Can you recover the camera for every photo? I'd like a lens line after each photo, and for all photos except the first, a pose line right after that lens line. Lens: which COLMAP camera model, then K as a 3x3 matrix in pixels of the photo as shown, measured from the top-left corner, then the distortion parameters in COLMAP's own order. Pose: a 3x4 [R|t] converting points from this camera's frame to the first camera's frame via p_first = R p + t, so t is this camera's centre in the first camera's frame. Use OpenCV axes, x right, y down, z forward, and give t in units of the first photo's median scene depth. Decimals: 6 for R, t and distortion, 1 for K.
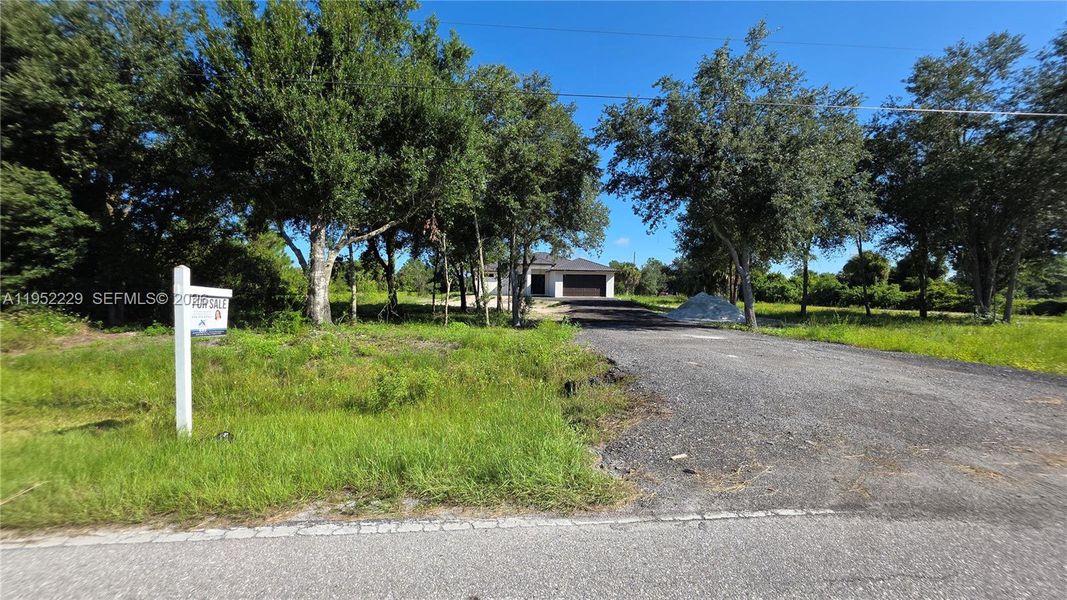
lens RADIAL K [[427.1, 0, 533.5], [0, 427.1, 300.0], [0, 0, 1]] dist [0.001089, 0.000034]
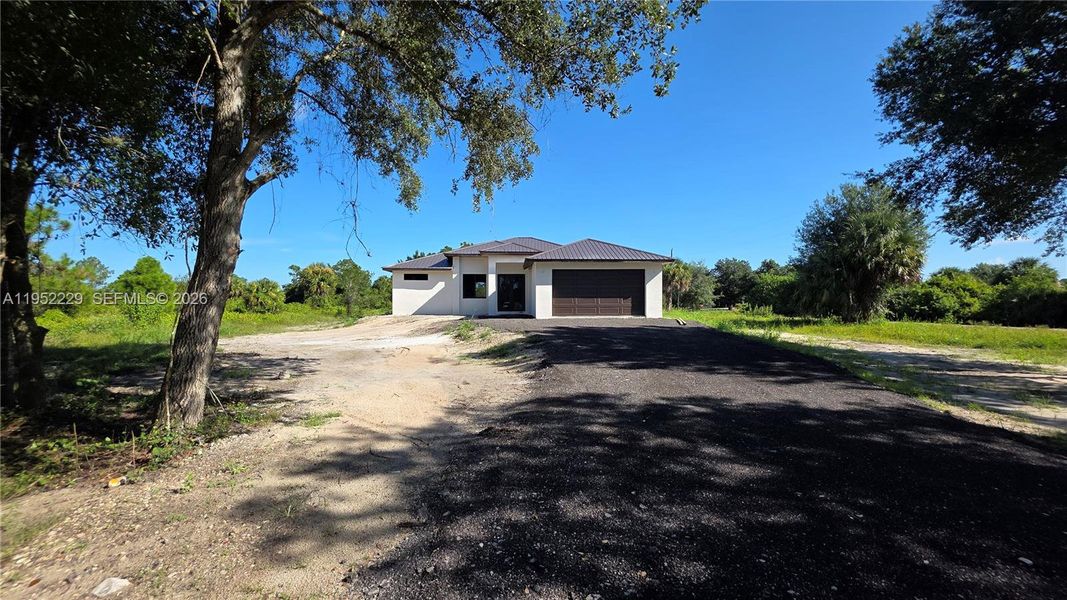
lens RADIAL K [[427.1, 0, 533.5], [0, 427.1, 300.0], [0, 0, 1]] dist [0.001089, 0.000034]
pose [[0.998718, -0.014655, -0.048451, 0.164893], [0.013114, 0.999403, -0.031972, -0.027093], [0.048891, 0.031295, 0.998314, 1.241499]]
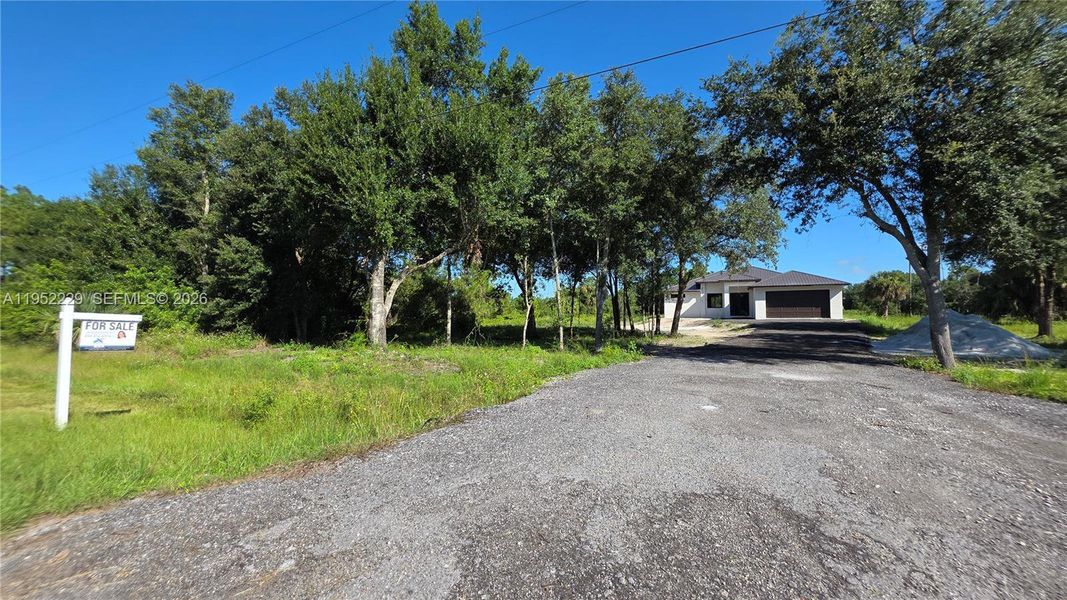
lens RADIAL K [[427.1, 0, 533.5], [0, 427.1, 300.0], [0, 0, 1]] dist [0.001089, 0.000034]
pose [[0.858491, -0.032932, -0.511771, 0.248016], [0.004982, 0.998424, -0.055892, 0.001944], [0.512805, 0.045433, 0.857302, 0.132687]]
